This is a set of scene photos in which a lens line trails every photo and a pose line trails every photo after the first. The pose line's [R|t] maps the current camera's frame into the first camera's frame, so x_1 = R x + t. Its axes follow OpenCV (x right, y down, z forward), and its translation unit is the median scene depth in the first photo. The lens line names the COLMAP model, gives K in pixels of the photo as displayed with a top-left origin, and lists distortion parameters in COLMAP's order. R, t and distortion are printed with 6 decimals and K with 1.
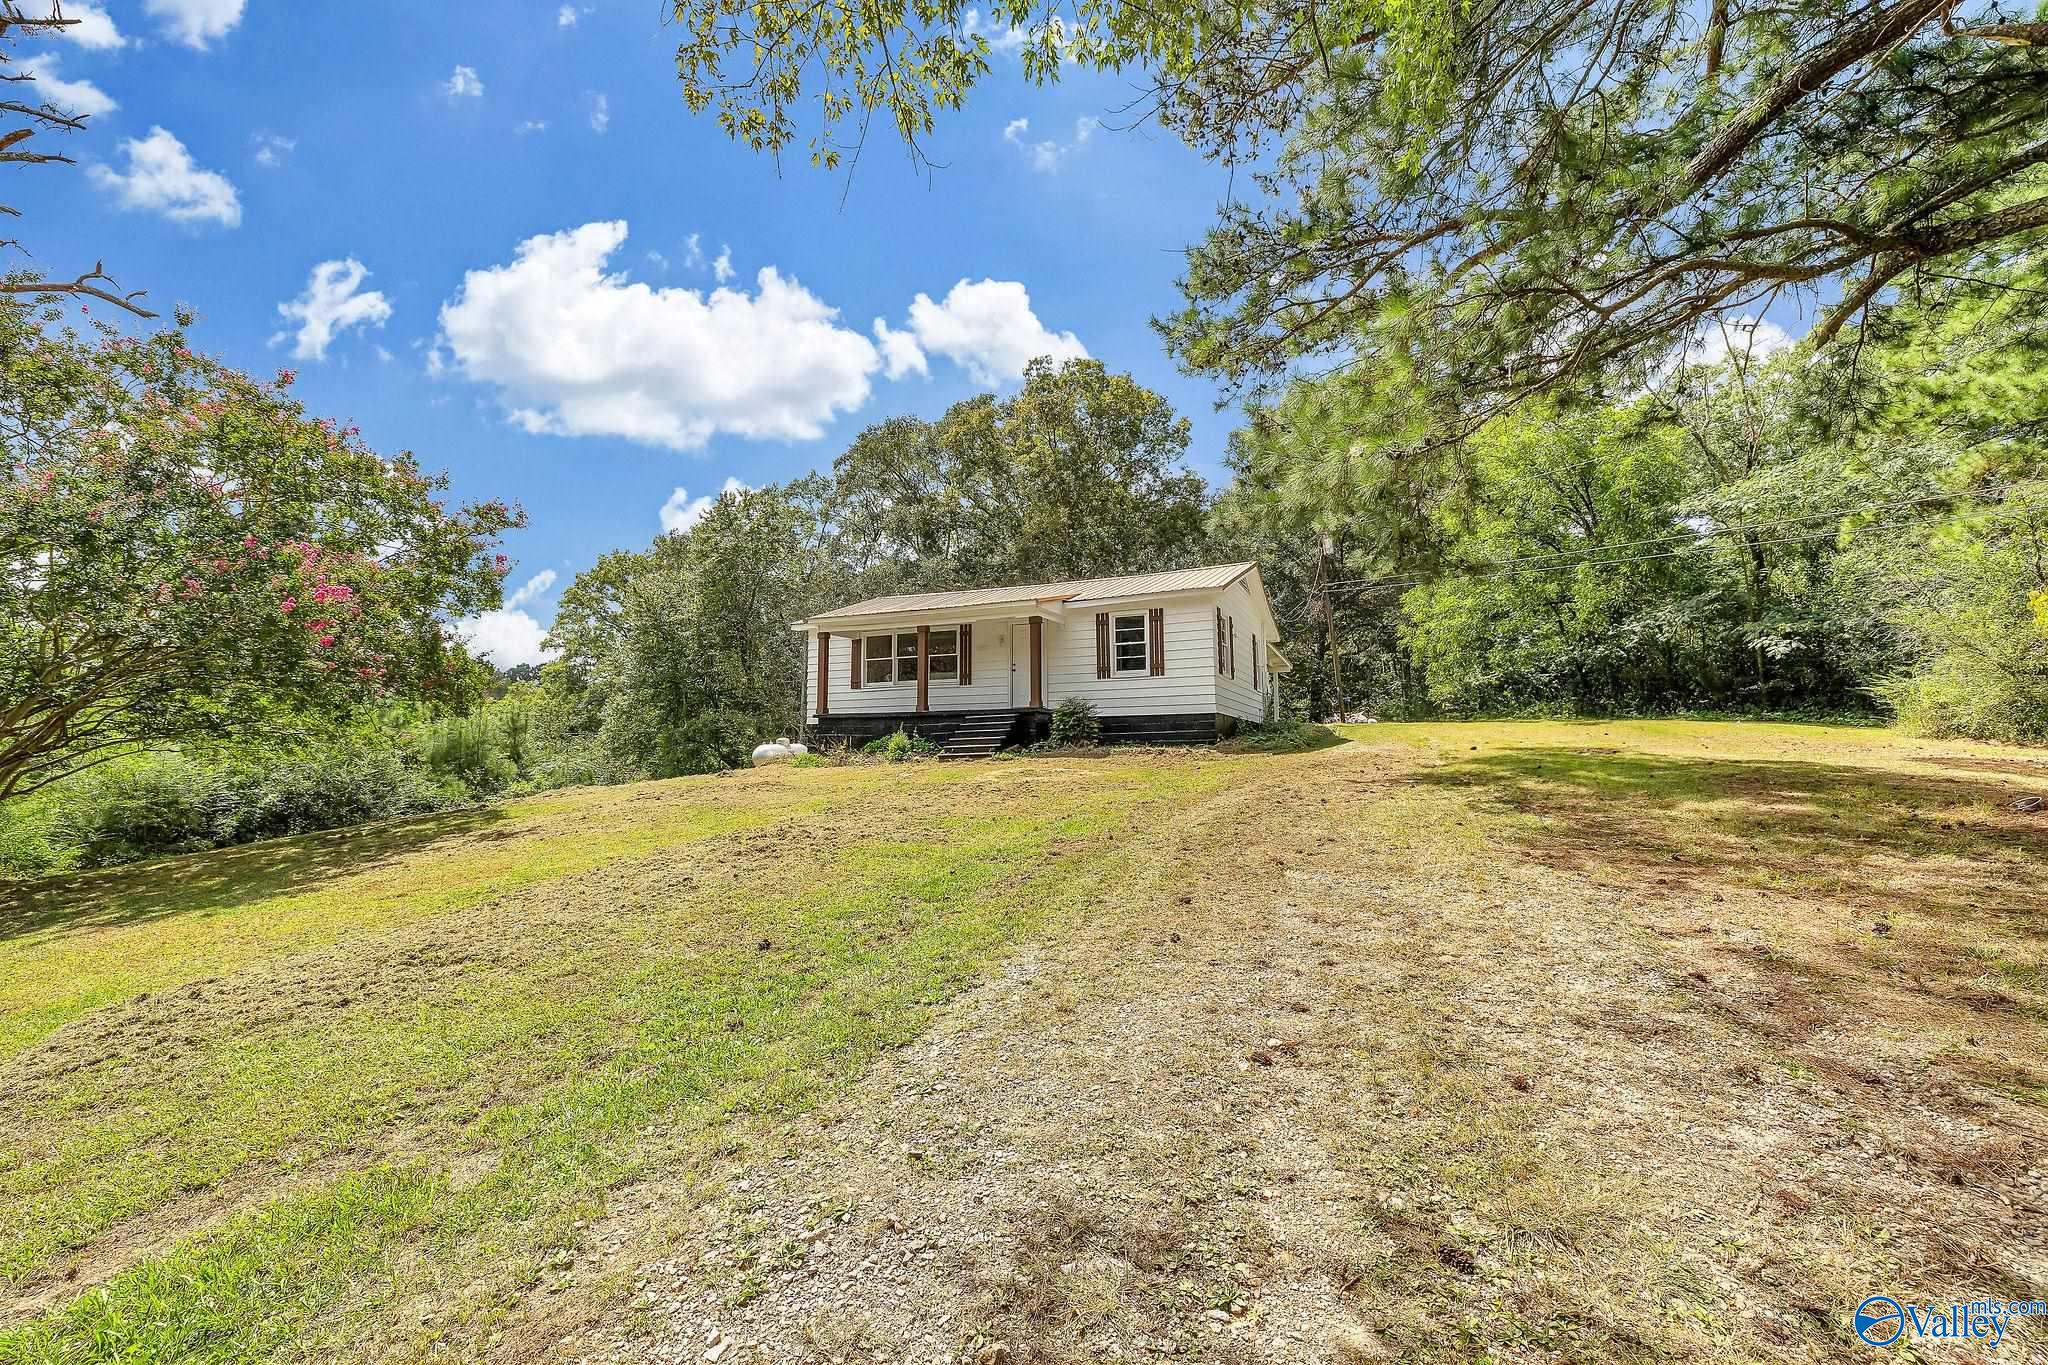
lens RADIAL K [[882.3, 0, 1022.8], [0, 882.3, 654.9], [0, 0, 1]] dist [-0.000984, -0.000180]
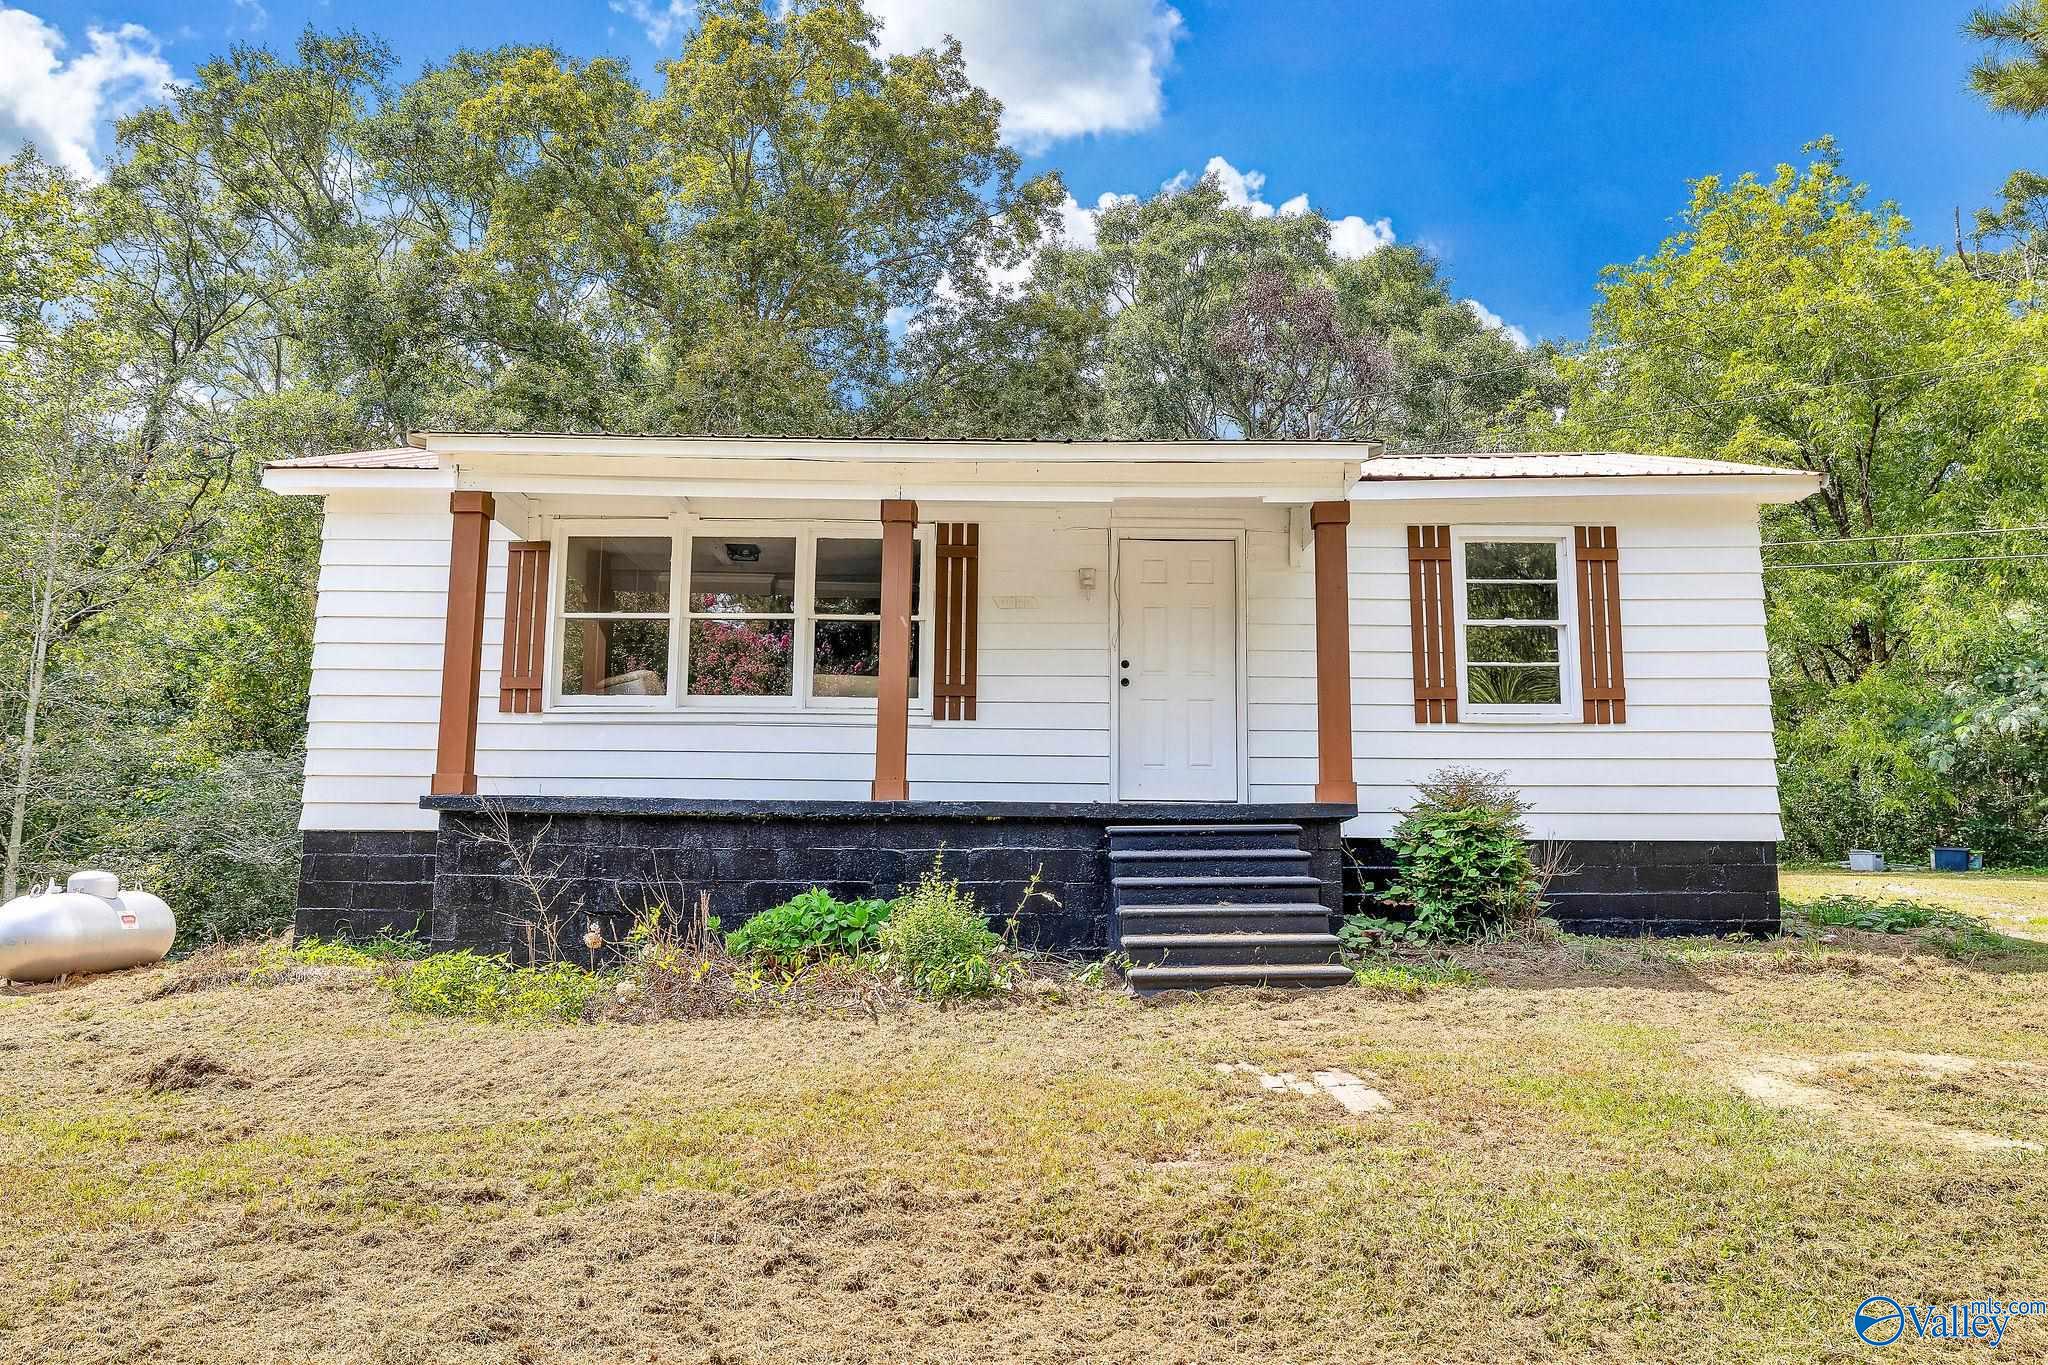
lens RADIAL K [[1600.6, 0, 1024.0], [0, 1600.6, 682.5], [0, 0, 1]] dist [0.003266, 0.000535]
pose [[0.932882, 0.059824, 0.355178, -0.266671], [-0.061496, 0.998086, -0.006592, 0.025023], [-0.354892, -0.015692, 0.934775, 0.494116]]
